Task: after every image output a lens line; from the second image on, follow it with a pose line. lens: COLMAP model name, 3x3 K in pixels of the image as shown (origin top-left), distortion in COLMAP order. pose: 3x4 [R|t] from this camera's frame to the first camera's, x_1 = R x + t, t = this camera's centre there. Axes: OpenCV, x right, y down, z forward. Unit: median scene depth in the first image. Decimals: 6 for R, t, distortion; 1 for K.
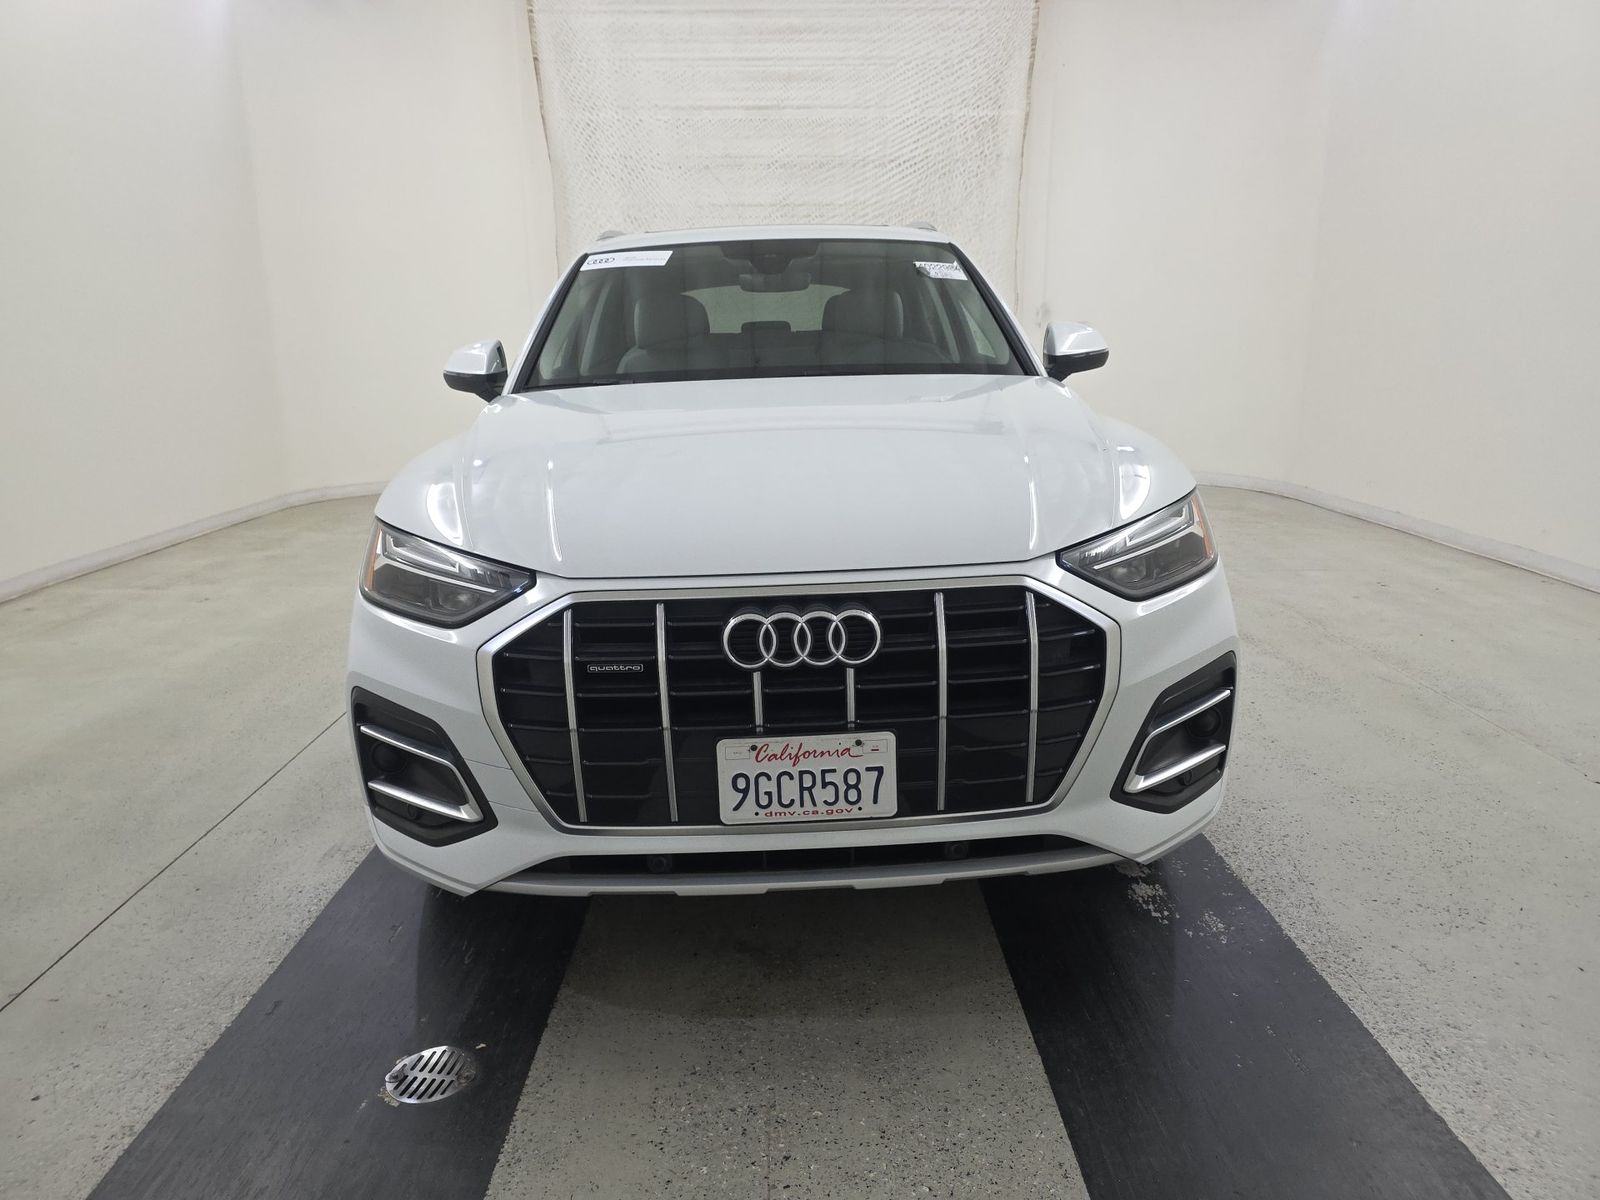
lens RADIAL K [[1130.2, 0, 823.0], [0, 1130.2, 605.5], [0, 0, 1]] dist [0.035887, -0.030271]
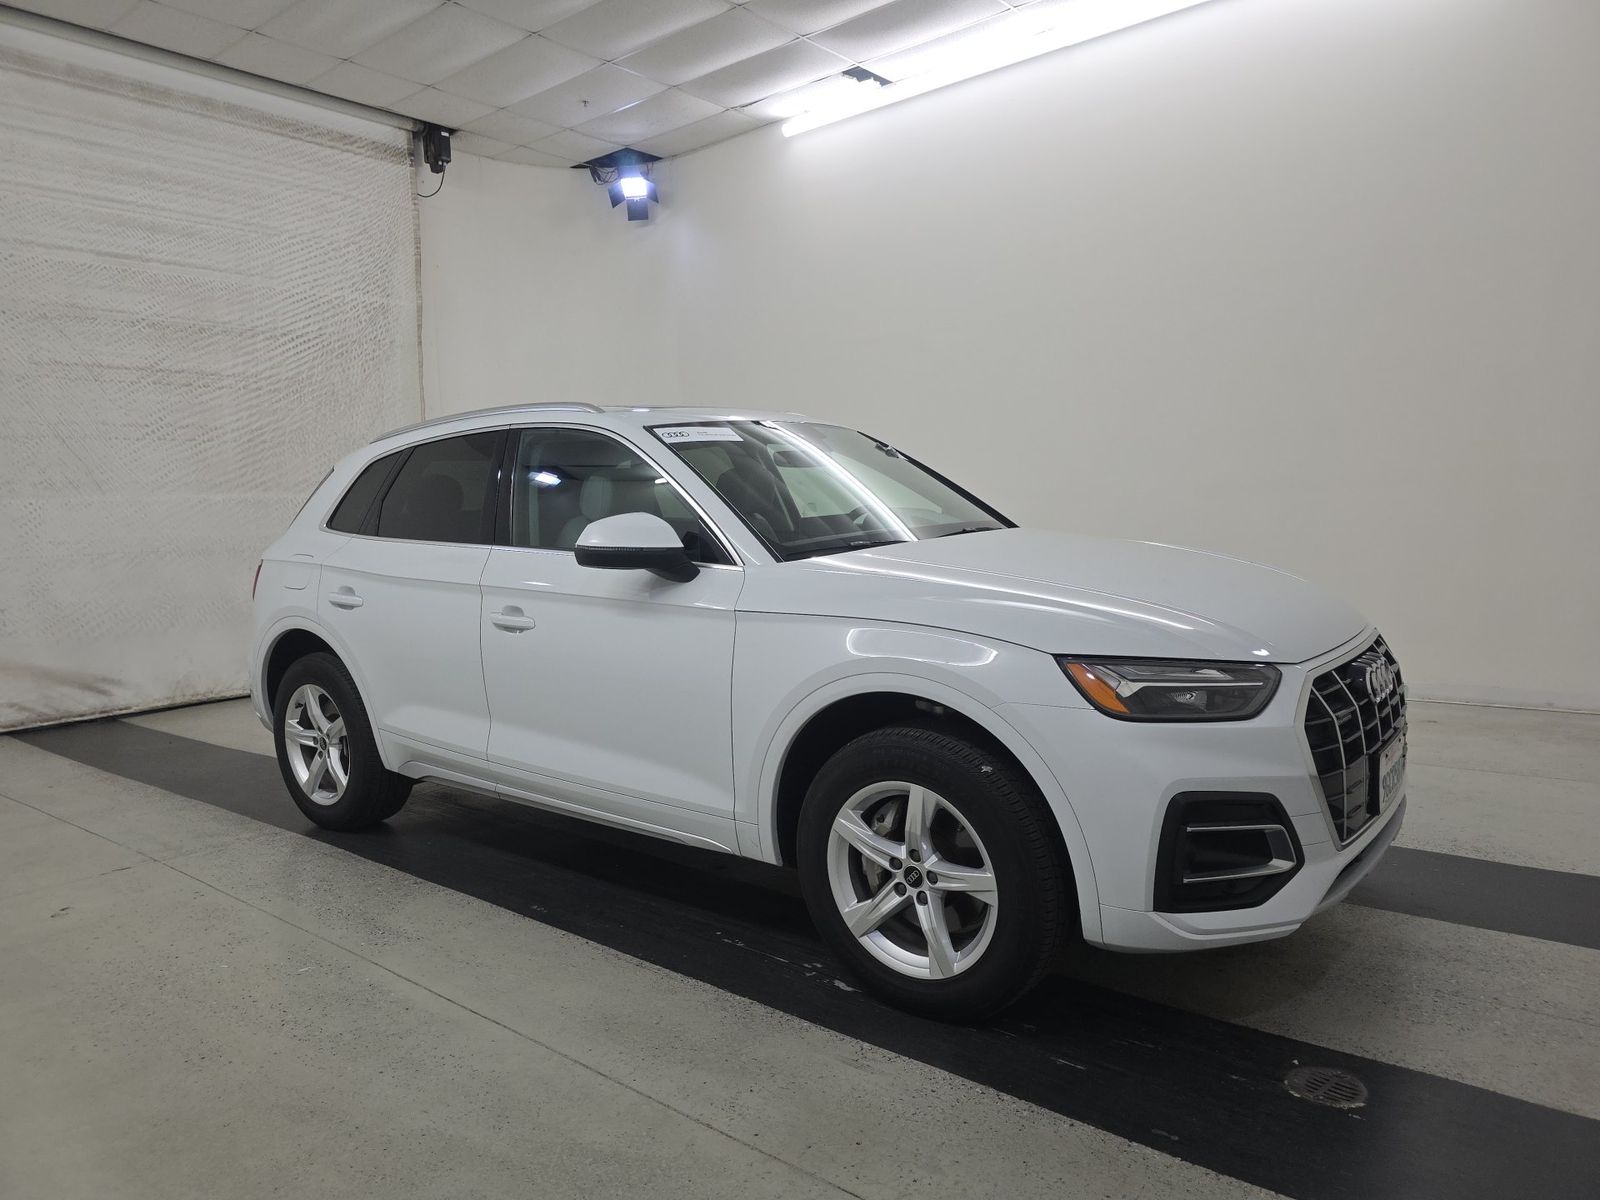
lens RADIAL K [[1130.2, 0, 823.0], [0, 1130.2, 605.5], [0, 0, 1]] dist [0.035887, -0.030271]
pose [[0.609852, -0.079859, 0.788482, -0.420726], [0.206453, 0.976567, -0.060772, -0.032590], [-0.765152, 0.199846, 0.612049, 0.149792]]
